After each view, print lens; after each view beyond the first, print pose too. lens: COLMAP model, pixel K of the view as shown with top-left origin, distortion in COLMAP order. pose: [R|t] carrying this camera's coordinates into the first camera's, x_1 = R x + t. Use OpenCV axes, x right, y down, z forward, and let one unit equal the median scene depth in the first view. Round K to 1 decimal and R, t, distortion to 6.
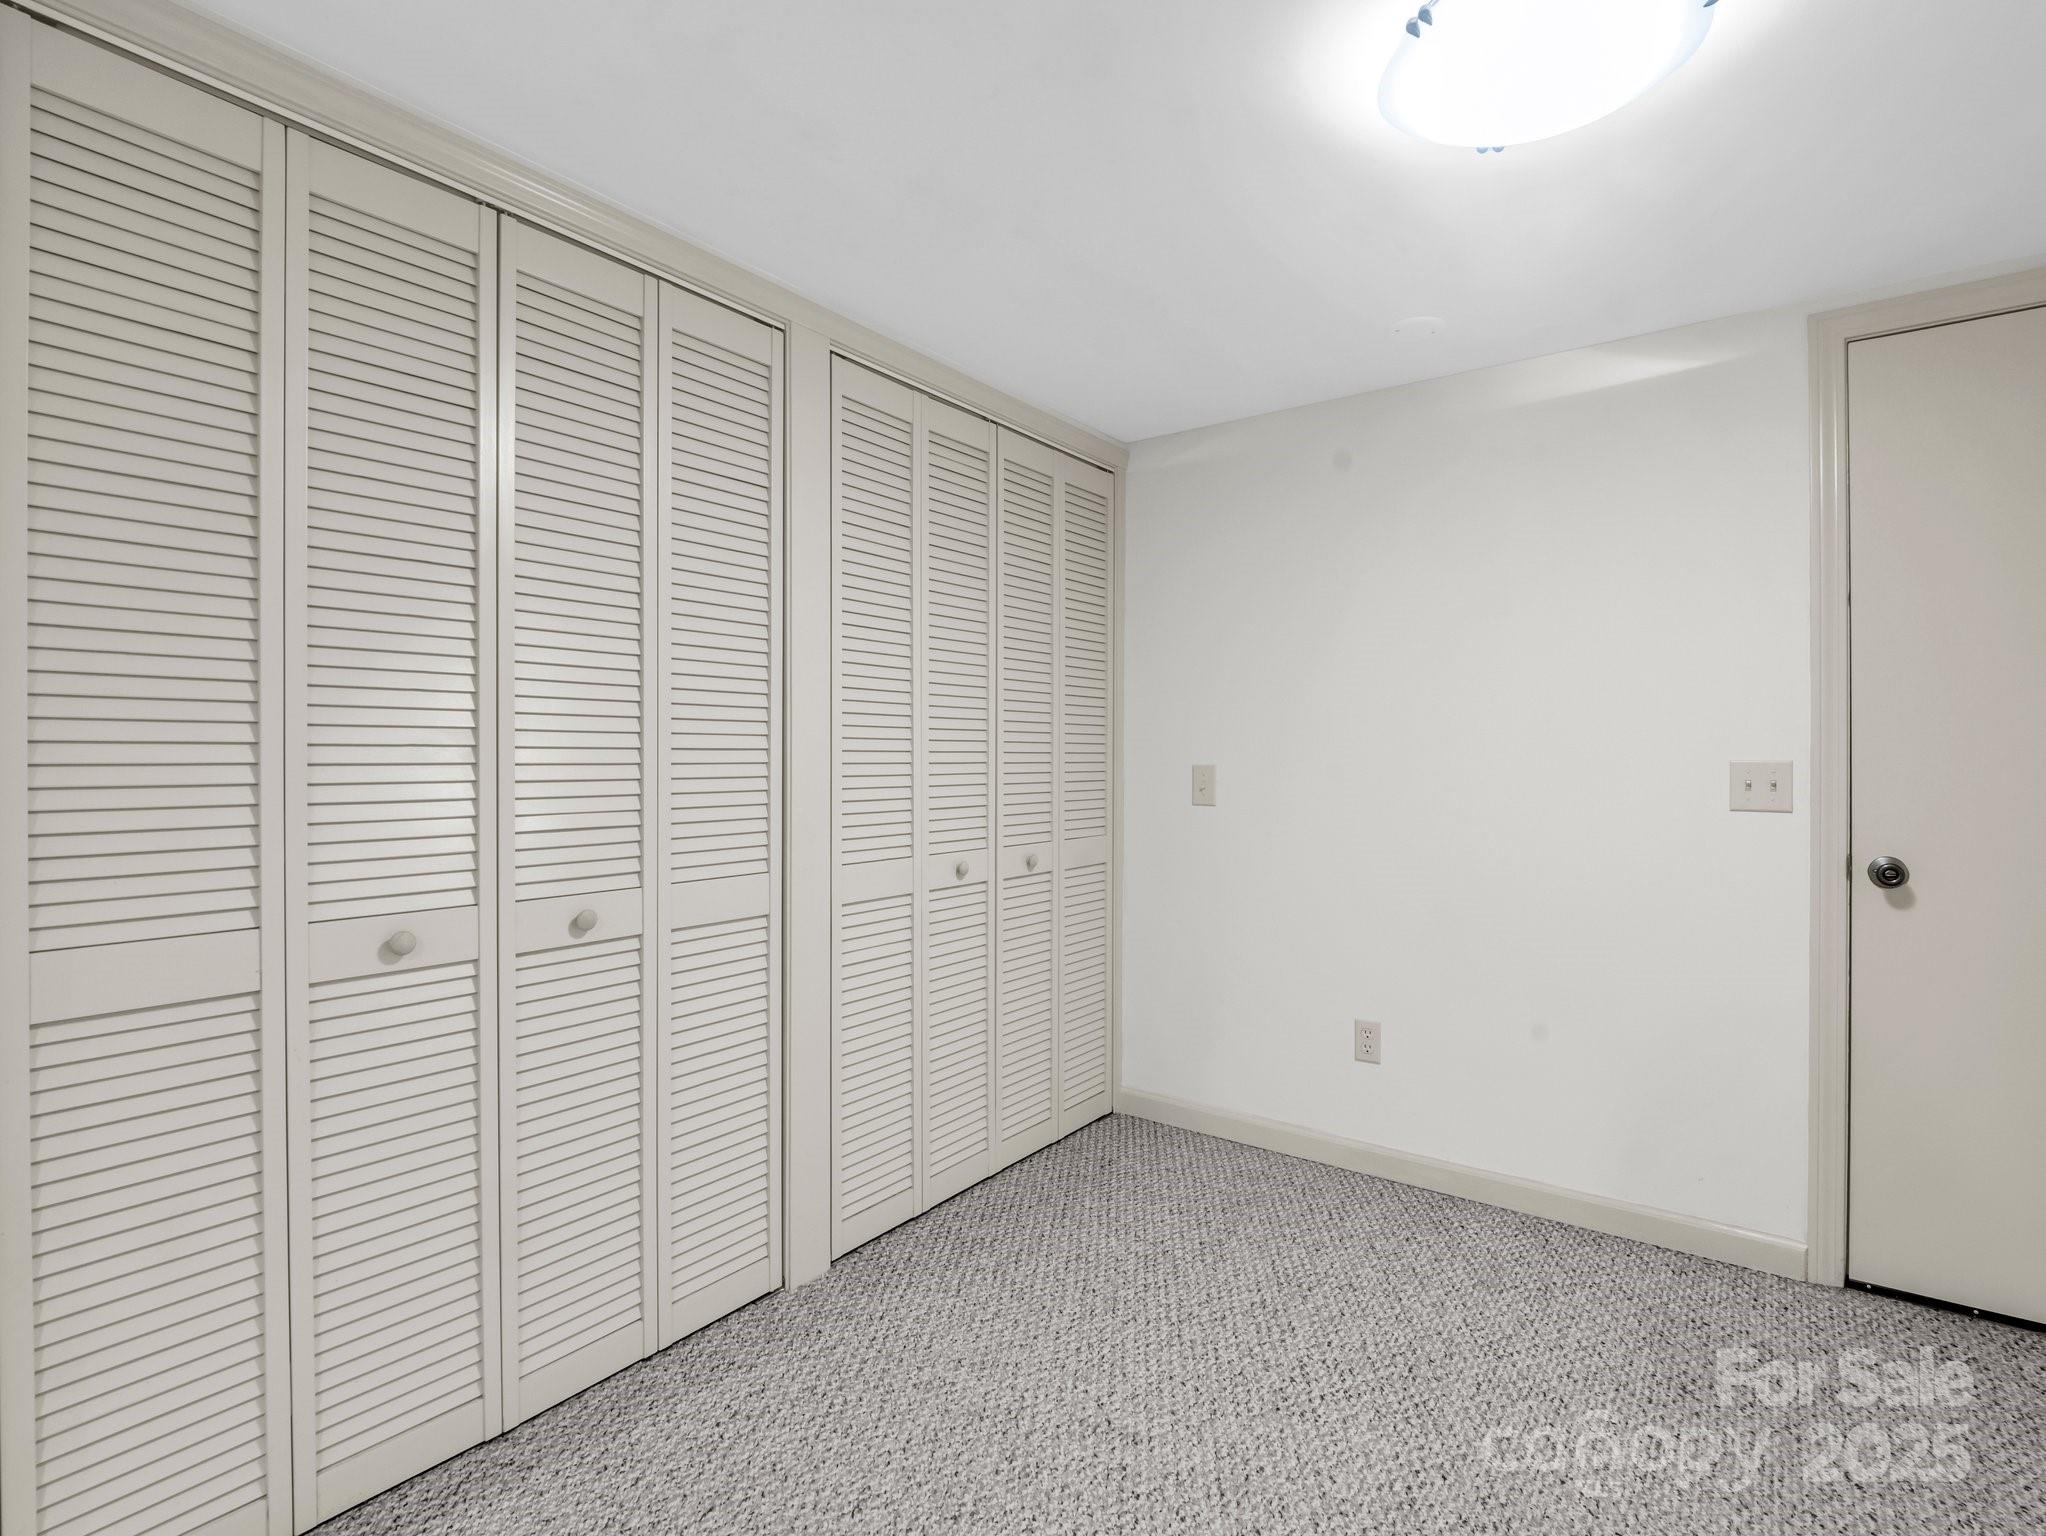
lens RADIAL K [[1016.9, 0, 1025.1], [0, 1016.9, 765.3], [0, 0, 1]] dist [-0.002651, -0.000758]
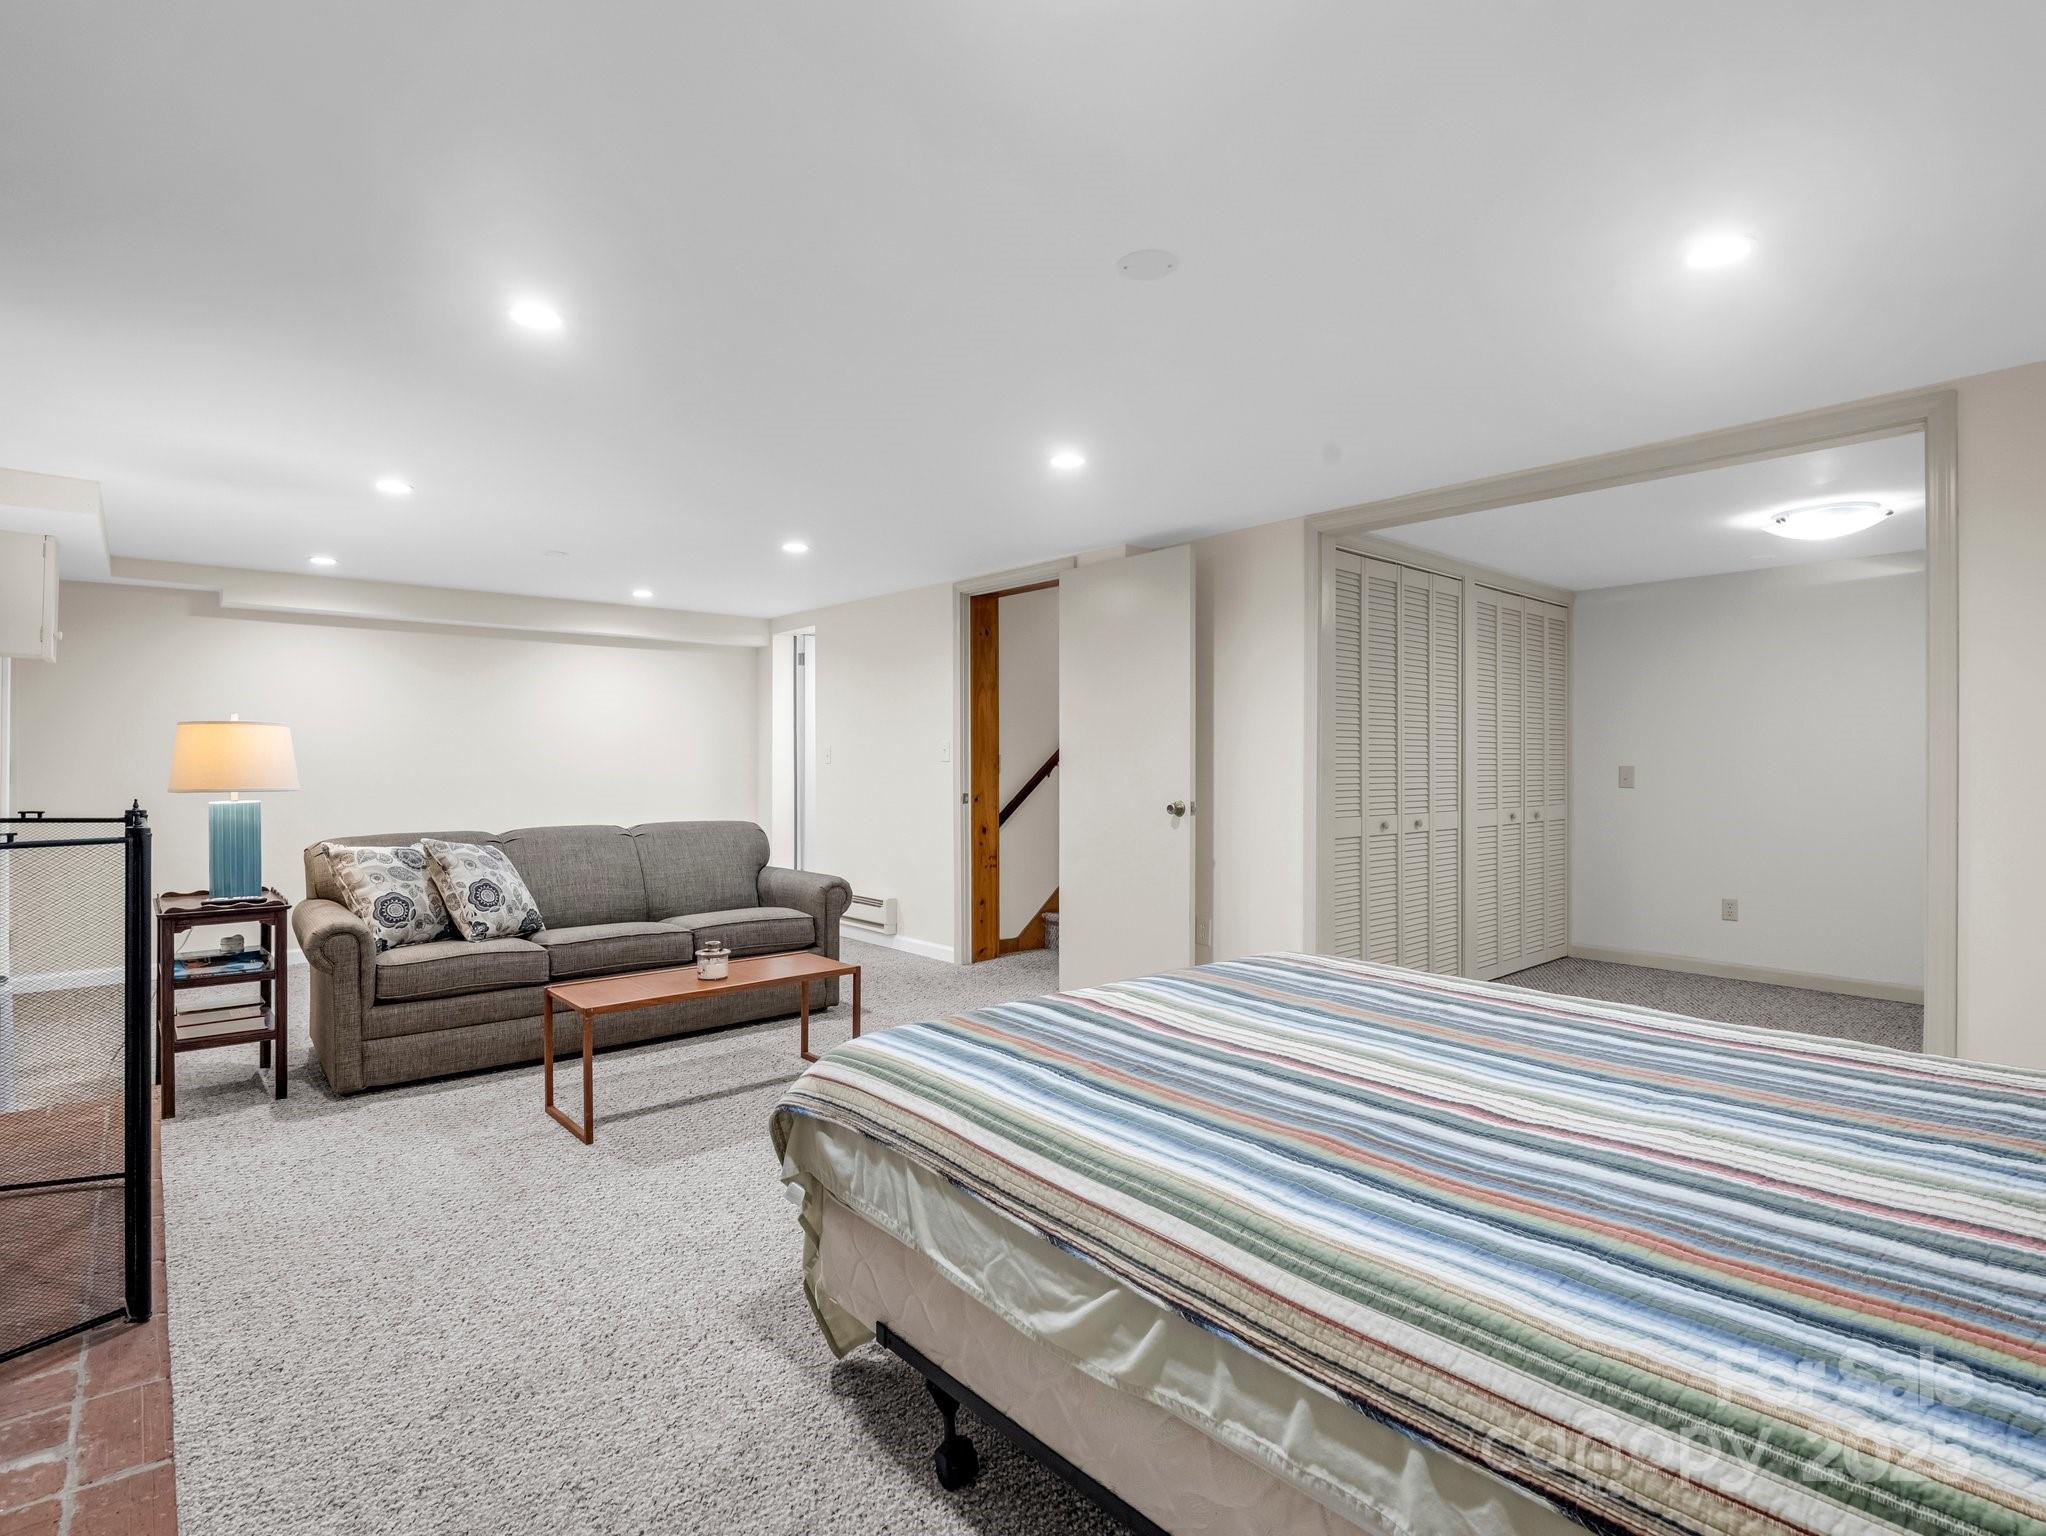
lens RADIAL K [[1016.9, 0, 1021.2], [0, 1016.9, 766.7], [0, 0, 1]] dist [-0.002651, -0.000758]
pose [[0.977104, 0.001077, -0.212759, -0.514128], [-0.001488, 0.999997, -0.001770, 0.005651], [0.212756, 0.002046, 0.977103, -1.058869]]
